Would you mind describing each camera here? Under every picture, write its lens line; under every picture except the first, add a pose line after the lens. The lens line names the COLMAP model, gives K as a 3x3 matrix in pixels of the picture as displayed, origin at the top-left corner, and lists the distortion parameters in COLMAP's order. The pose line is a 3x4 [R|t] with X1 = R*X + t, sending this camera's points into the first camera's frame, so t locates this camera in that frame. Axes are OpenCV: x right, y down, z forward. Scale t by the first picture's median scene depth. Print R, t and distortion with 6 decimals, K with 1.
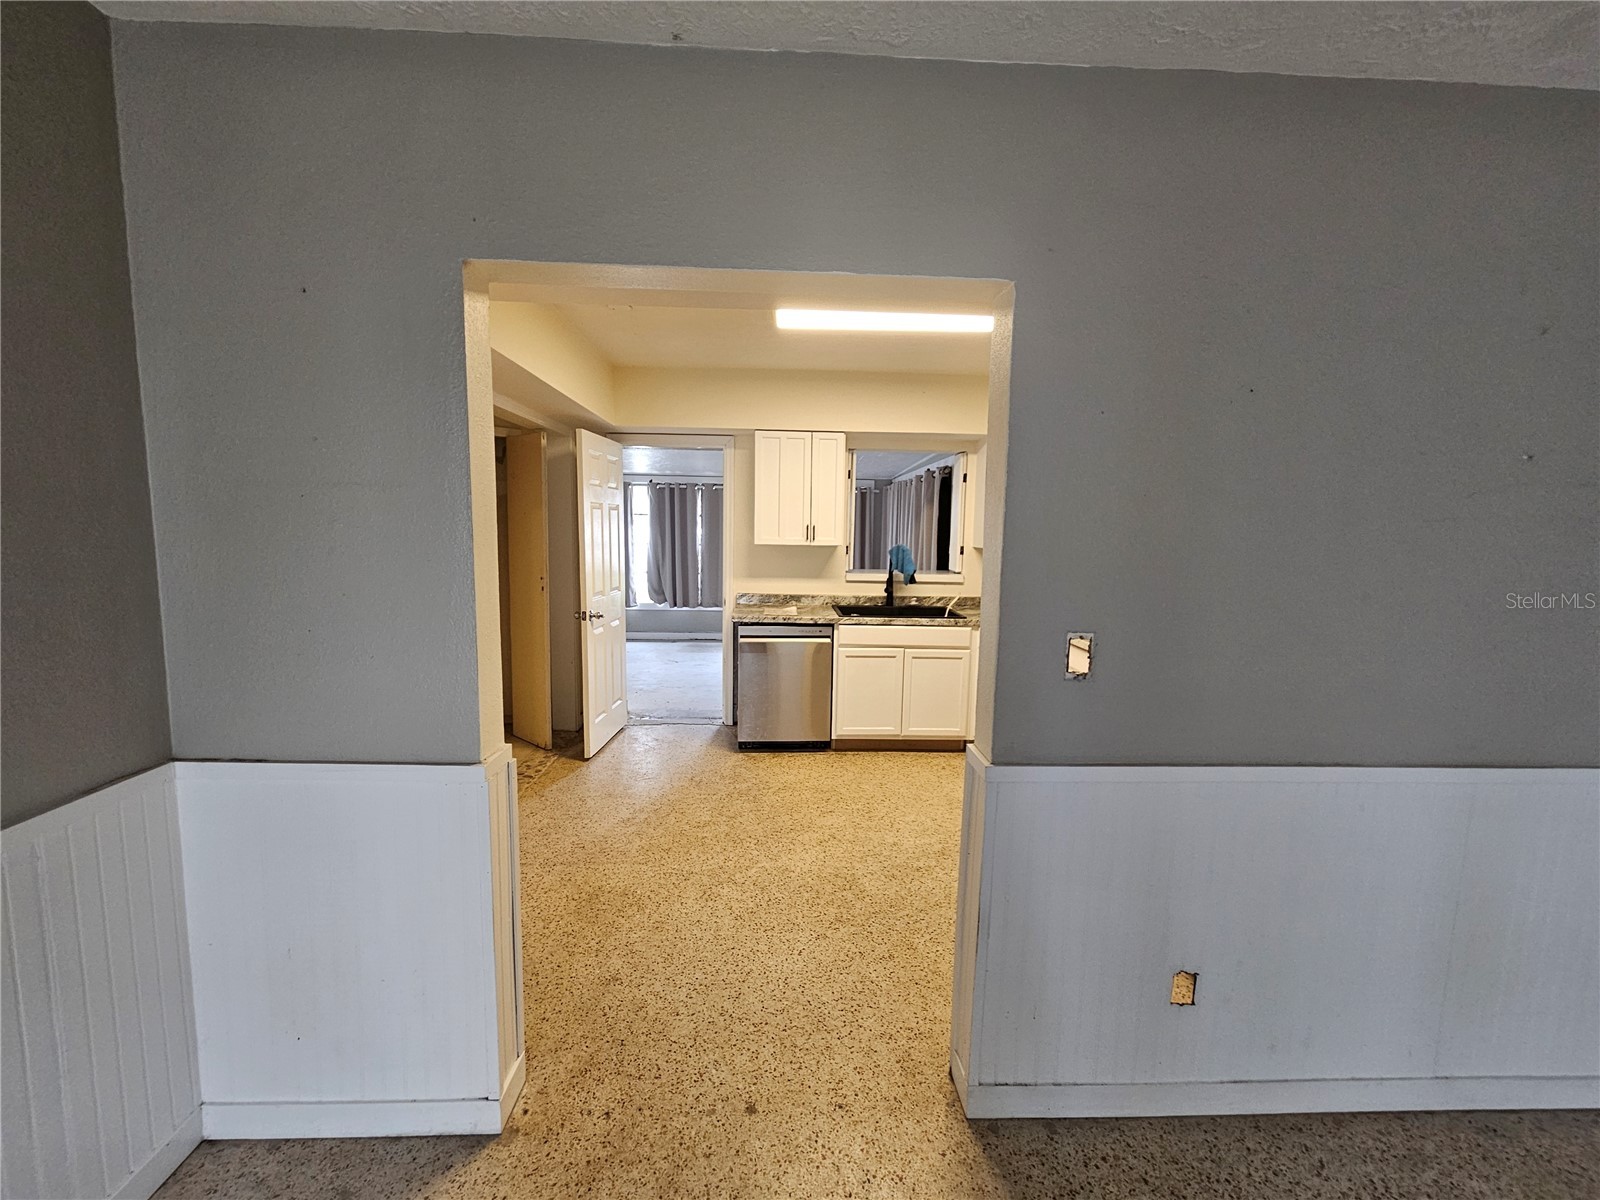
lens RADIAL K [[662.6, 0, 799.8], [0, 662.6, 596.1], [0, 0, 1]] dist [-0.002012, 0.003479]
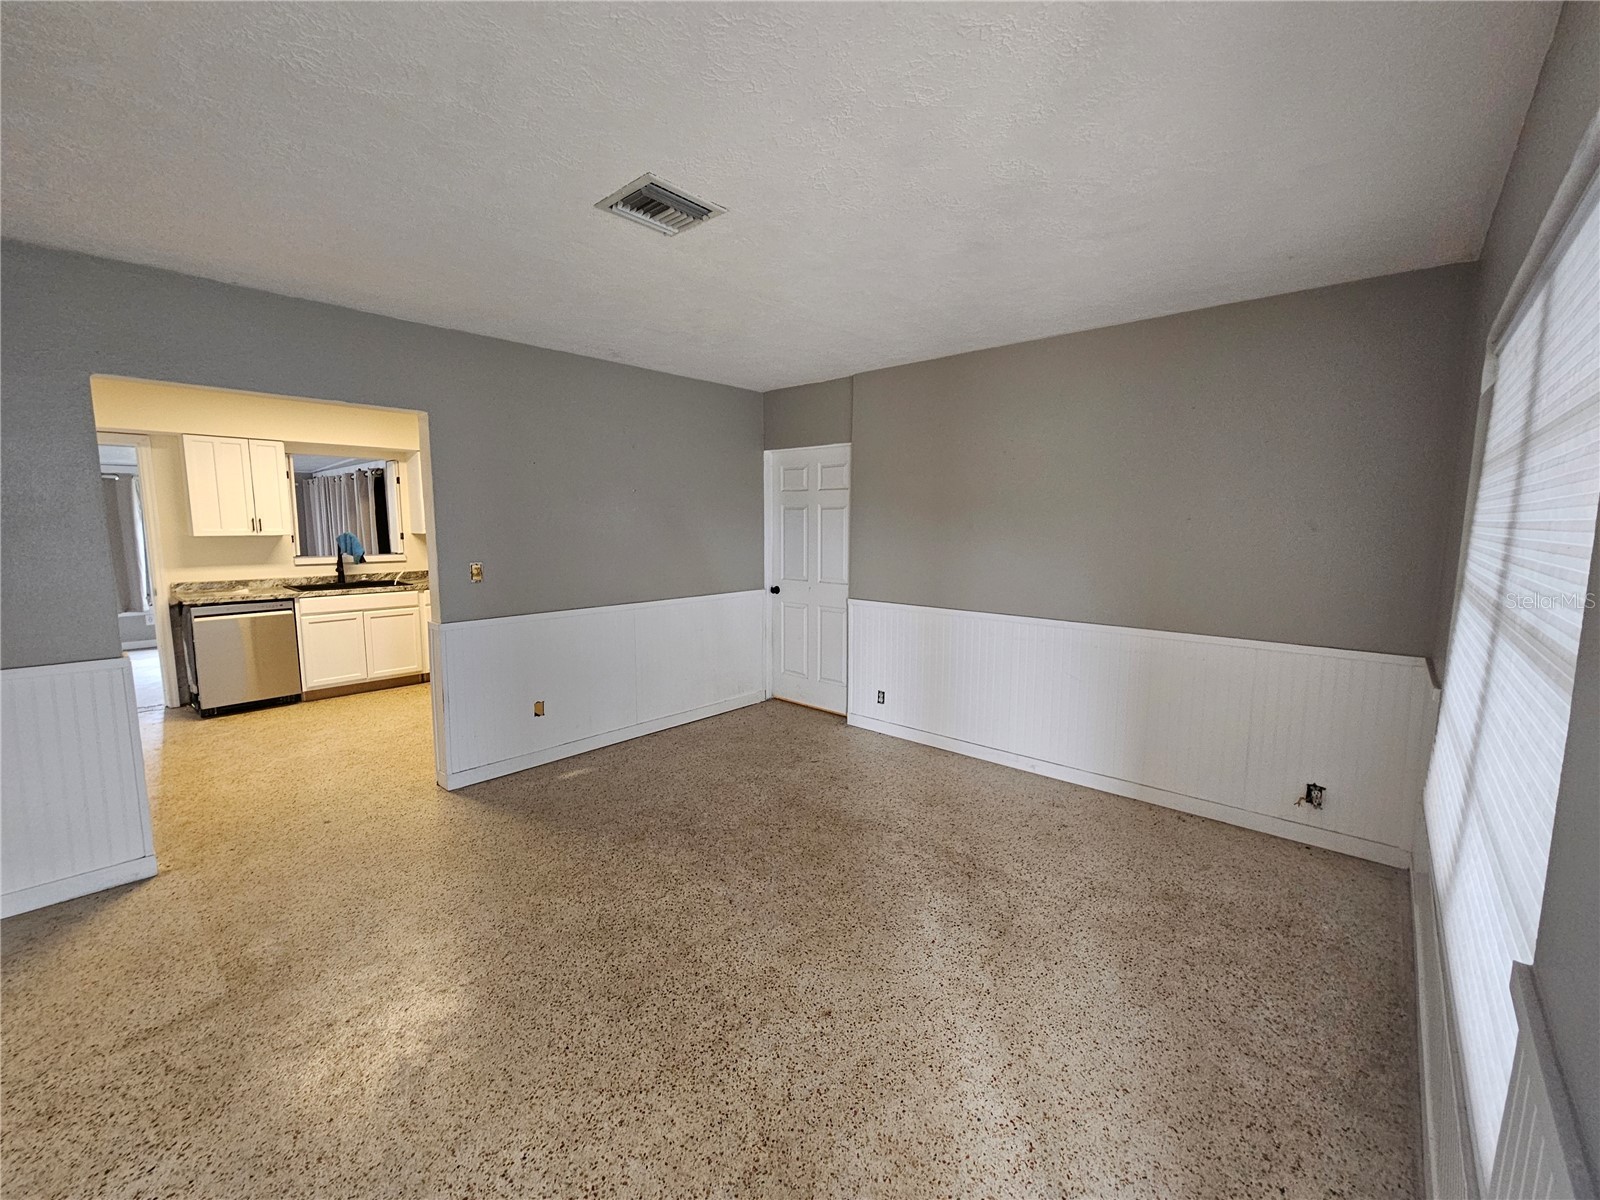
lens RADIAL K [[662.6, 0, 799.8], [0, 662.6, 596.1], [0, 0, 1]] dist [-0.002012, 0.003479]
pose [[0.697527, -0.096548, 0.710024, -0.159475], [0.084210, 0.995060, 0.052579, 0.049877], [-0.711593, 0.023116, 0.702212, -0.512437]]
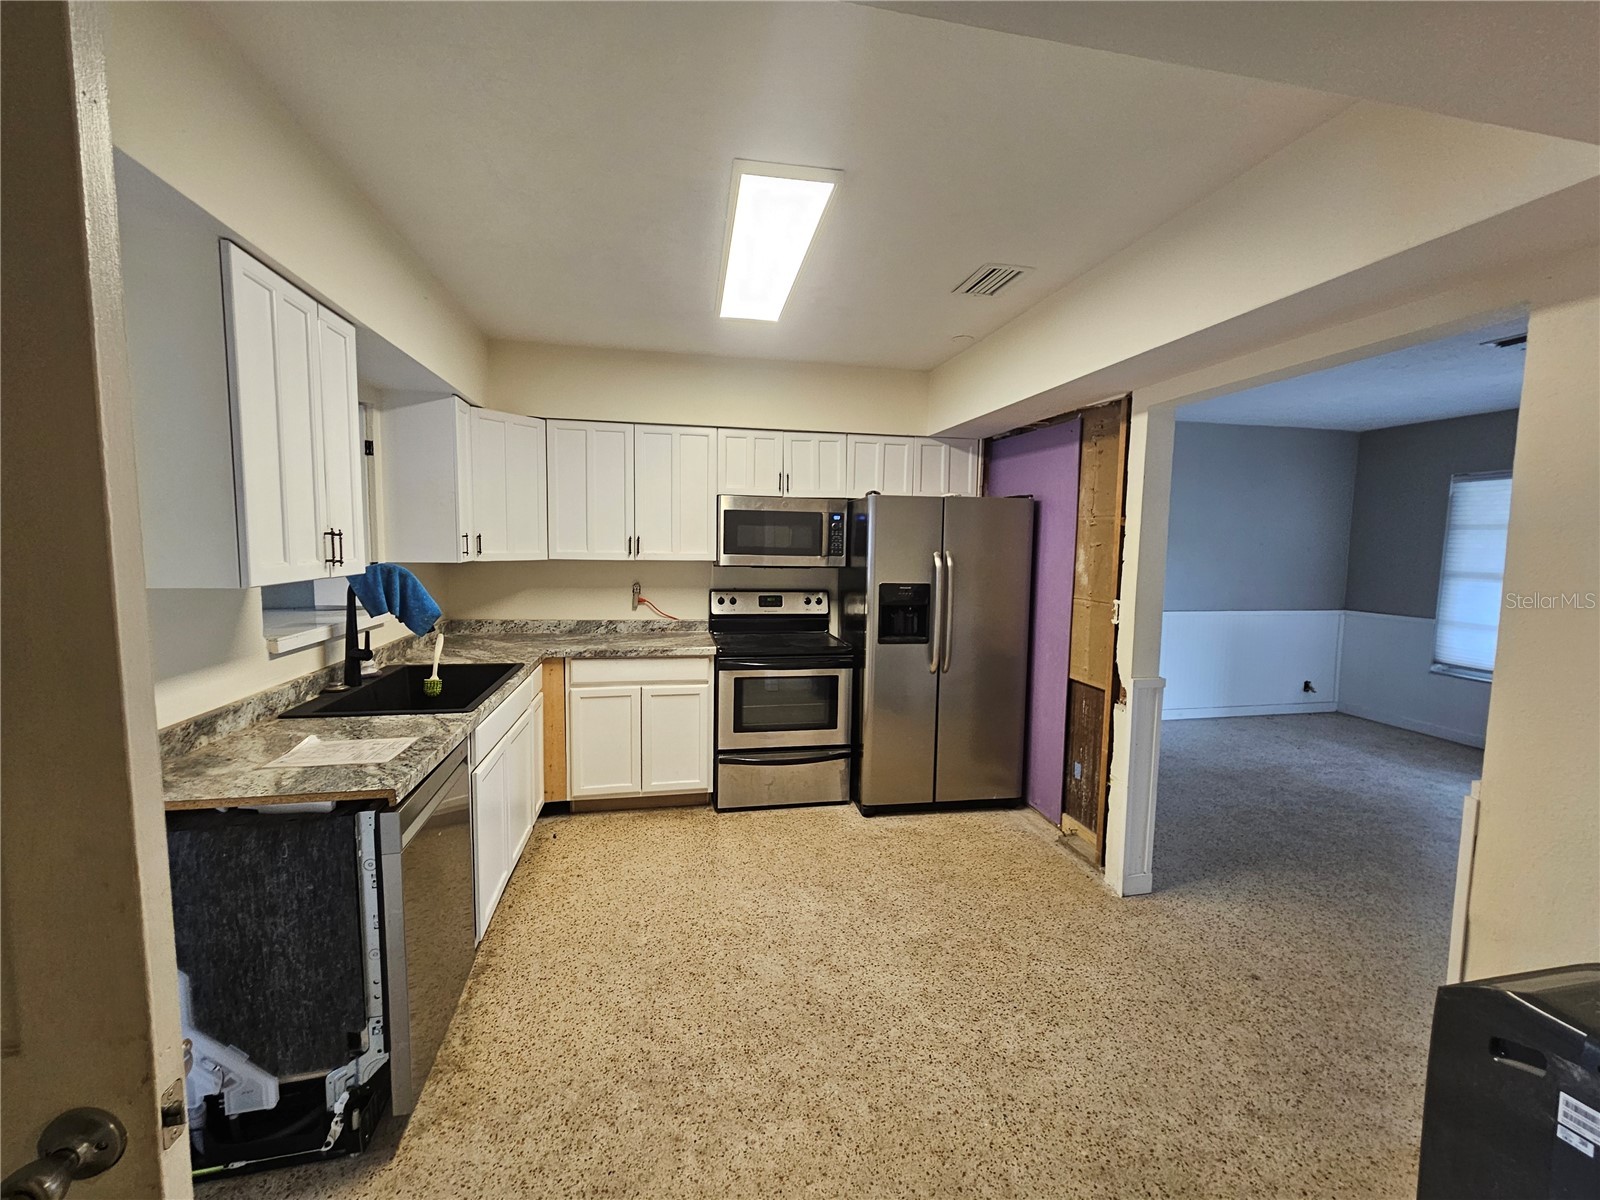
lens RADIAL K [[662.6, 0, 799.8], [0, 662.6, 596.1], [0, 0, 1]] dist [-0.002012, 0.003479]
pose [[-0.164691, -0.101282, 0.981131, -0.442263], [0.086210, 0.989429, 0.116610, -0.088031], [-0.982570, 0.103788, -0.154219, 0.772350]]
